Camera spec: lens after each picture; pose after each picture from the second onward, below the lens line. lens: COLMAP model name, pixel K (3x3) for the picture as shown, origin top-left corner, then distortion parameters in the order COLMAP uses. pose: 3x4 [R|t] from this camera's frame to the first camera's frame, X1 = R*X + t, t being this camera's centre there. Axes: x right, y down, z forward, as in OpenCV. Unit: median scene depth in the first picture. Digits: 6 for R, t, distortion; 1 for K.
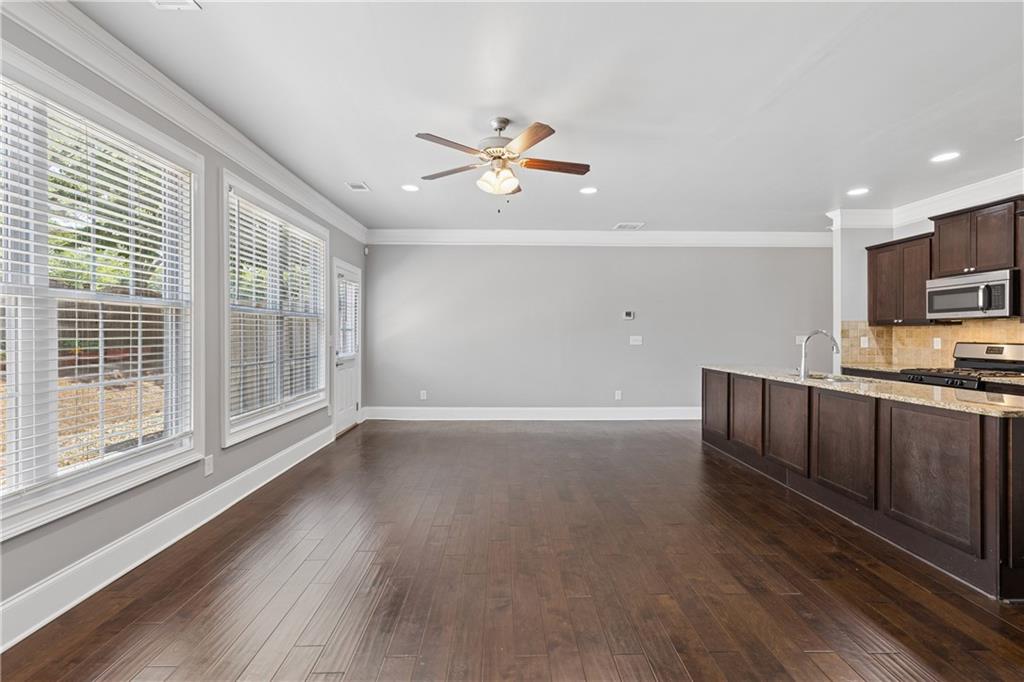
lens RADIAL K [[458.9, 0, 510.0], [0, 458.9, 333.1], [0, 0, 1]] dist [0.004000, -0.000254]
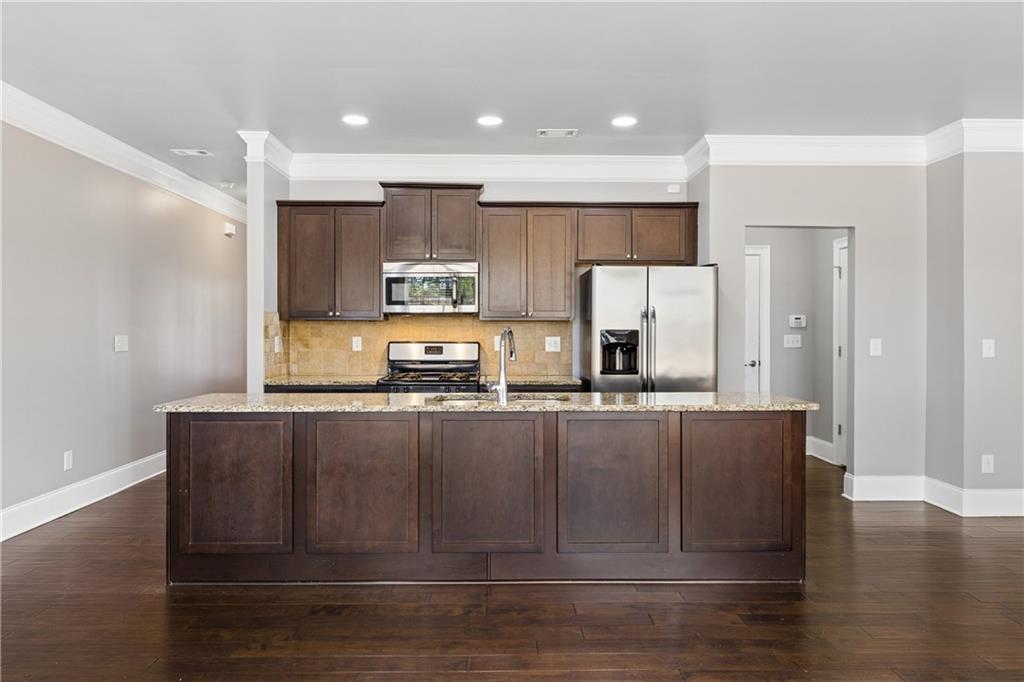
lens RADIAL K [[693.7, 0, 511.9], [0, 693.7, 332.5], [0, 0, 1]] dist [-0.008756, -0.002761]
pose [[0.008656, -0.003792, 0.999955, -0.255864], [-0.001060, 0.999992, 0.003801, -0.001711], [-0.999962, -0.001092, 0.008652, 0.769362]]
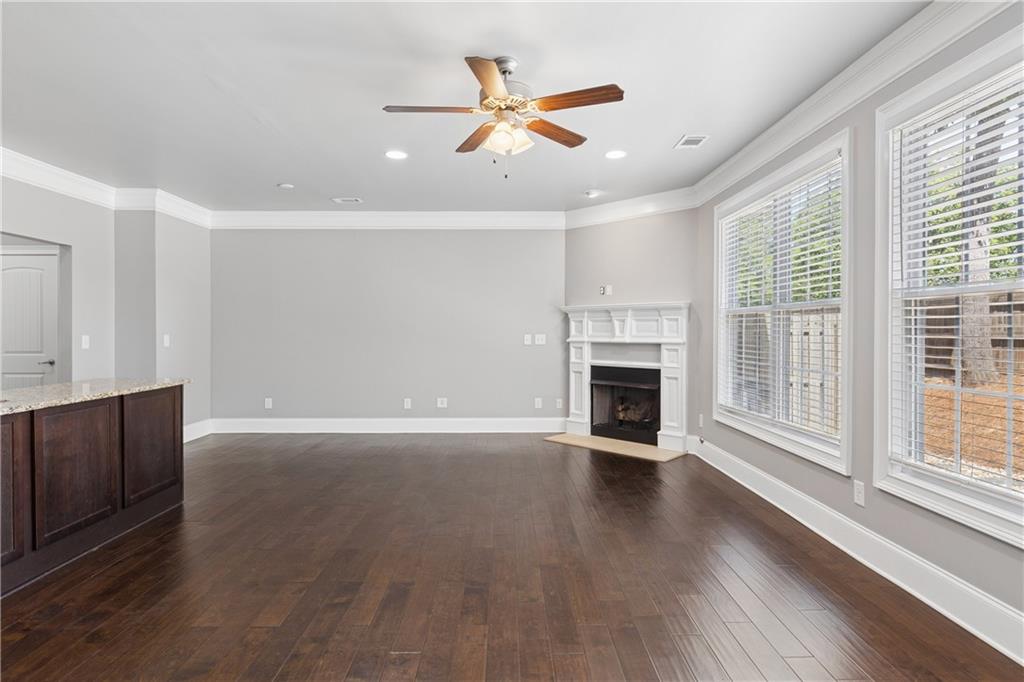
lens RADIAL K [[537.6, 0, 508.9], [0, 537.6, 331.8], [0, 0, 1]] dist [-0.005913, 0.000071]
pose [[-0.999924, -0.002660, 0.012001, -0.027412], [-0.002649, 0.999996, 0.000948, 0.000516], [-0.012003, 0.000916, -0.999928, 1.292923]]
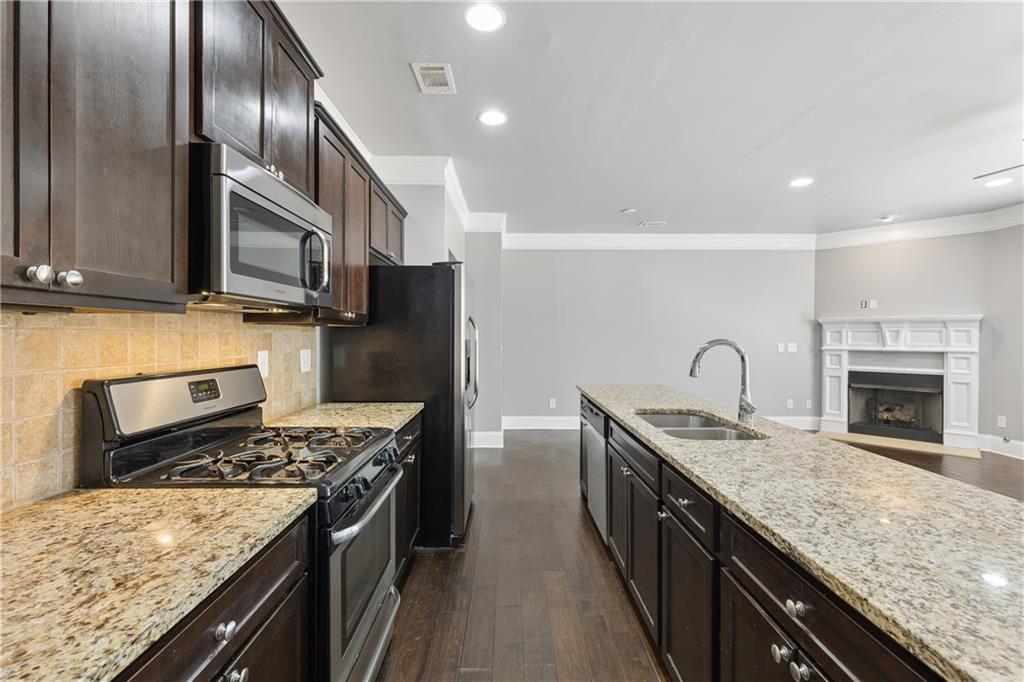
lens RADIAL K [[458.9, 0, 511.3], [0, 458.9, 338.9], [0, 0, 1]] dist [0.004000, -0.000254]
pose [[-0.999927, -0.007233, 0.009653, 0.736218], [-0.007162, 0.999947, 0.007341, -0.007351], [-0.009705, 0.007272, -0.999926, 1.251729]]
